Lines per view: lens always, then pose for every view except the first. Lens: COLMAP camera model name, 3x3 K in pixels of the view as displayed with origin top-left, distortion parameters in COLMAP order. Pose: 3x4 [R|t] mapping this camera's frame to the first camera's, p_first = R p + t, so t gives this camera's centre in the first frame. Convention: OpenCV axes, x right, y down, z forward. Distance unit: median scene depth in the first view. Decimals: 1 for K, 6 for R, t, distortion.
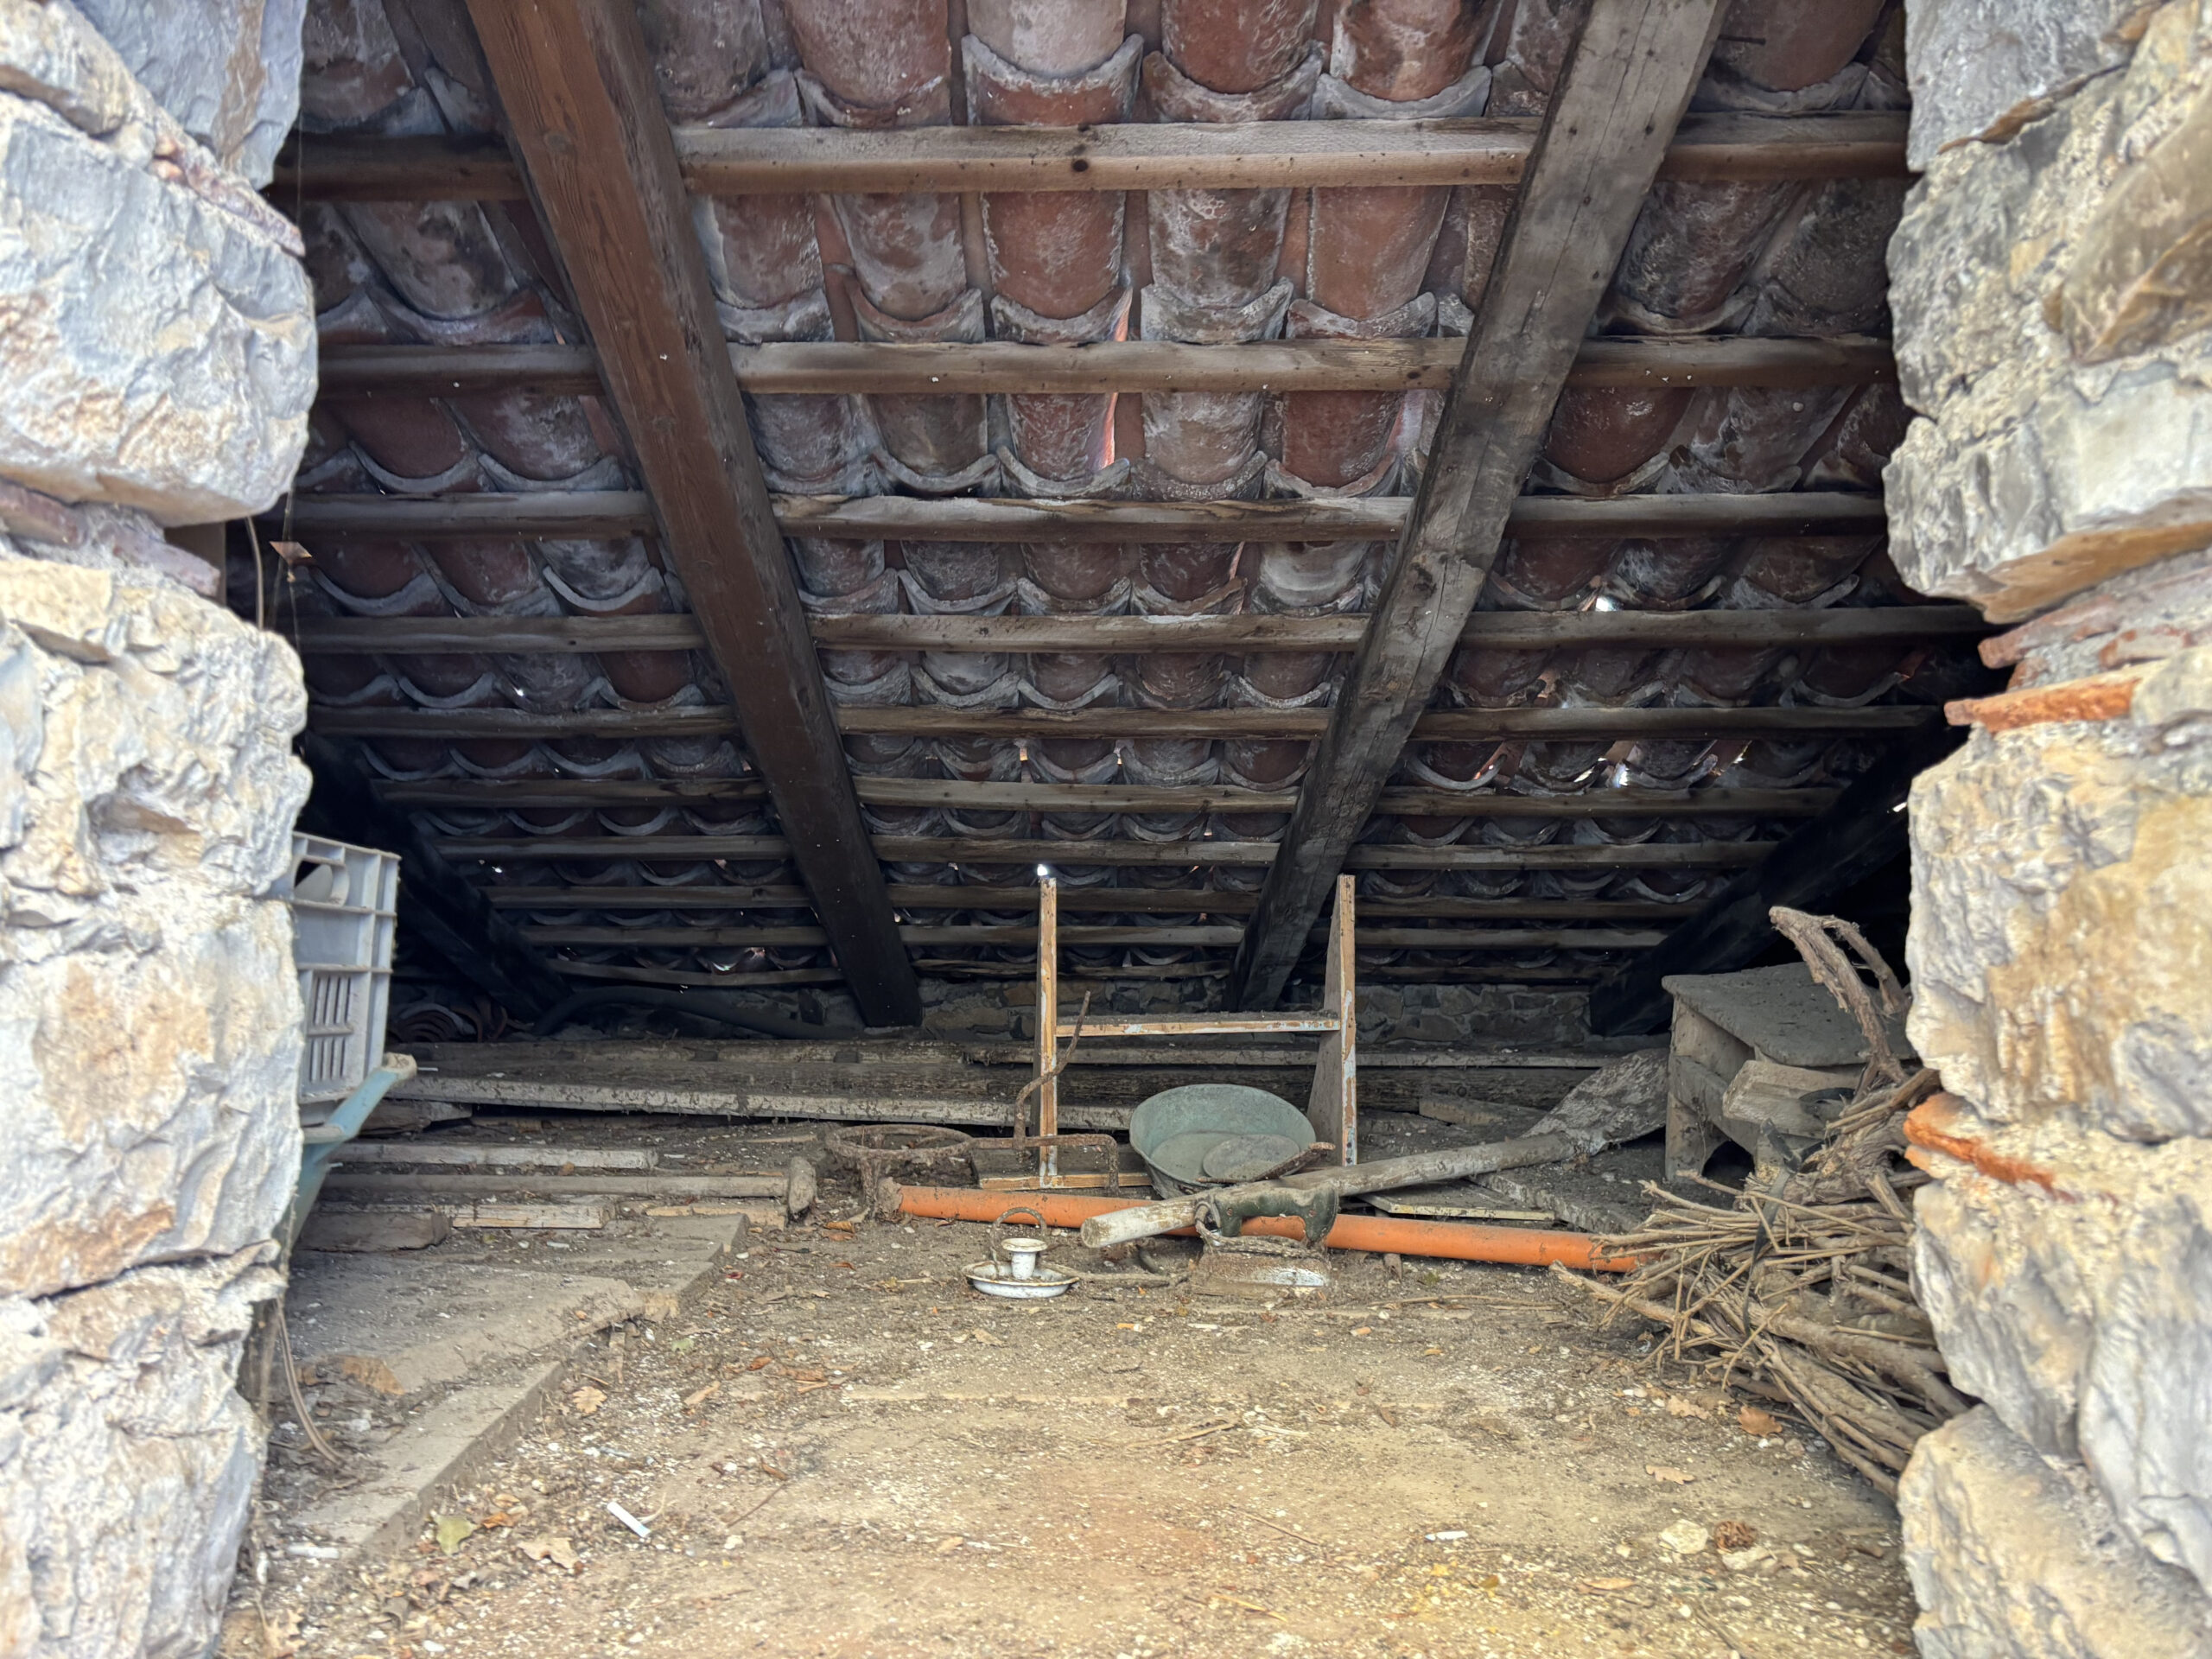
lens RADIAL K [[1654.6, 0, 1098.4], [0, 1654.6, 837.0], [0, 0, 1]] dist [0.055931, -0.056684]
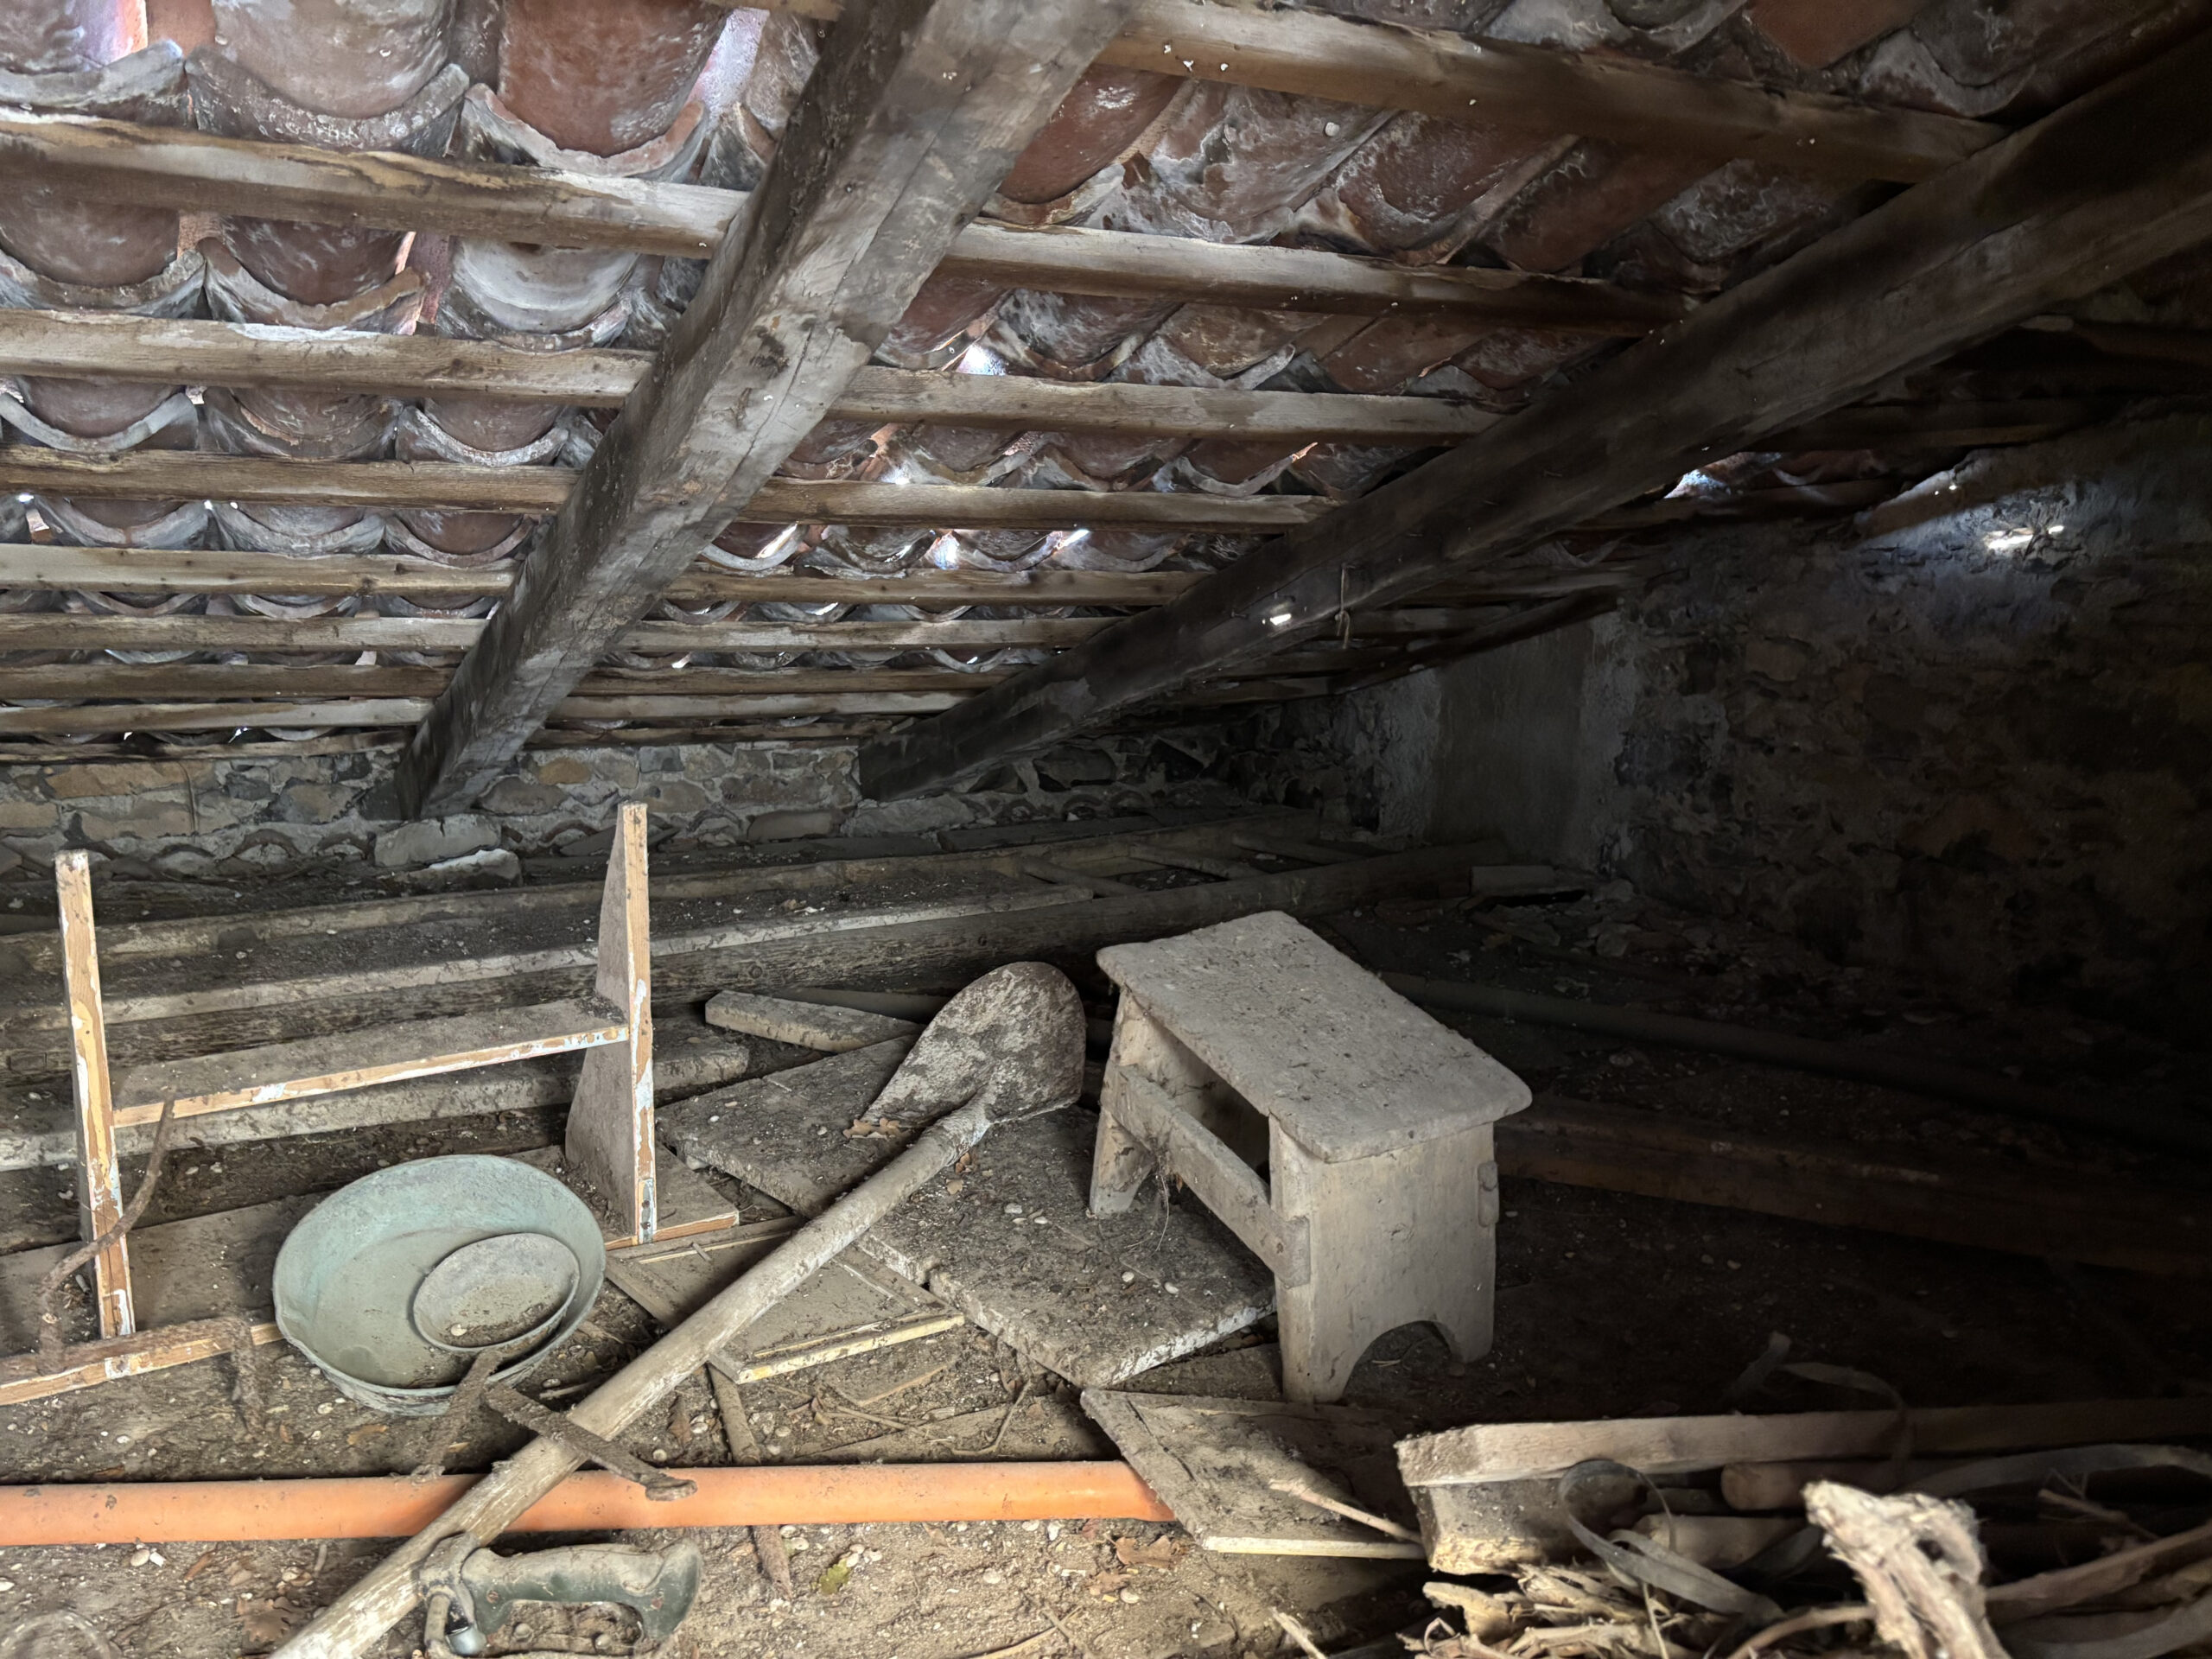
lens RADIAL K [[1654.6, 0, 1099.4], [0, 1654.6, 818.2], [0, 0, 1]] dist [0.055931, -0.056684]
pose [[0.884889, -0.068229, 0.460779, 0.013514], [-0.038717, 0.975018, 0.218727, -0.108351], [-0.464191, -0.211389, 0.860140, 0.341982]]
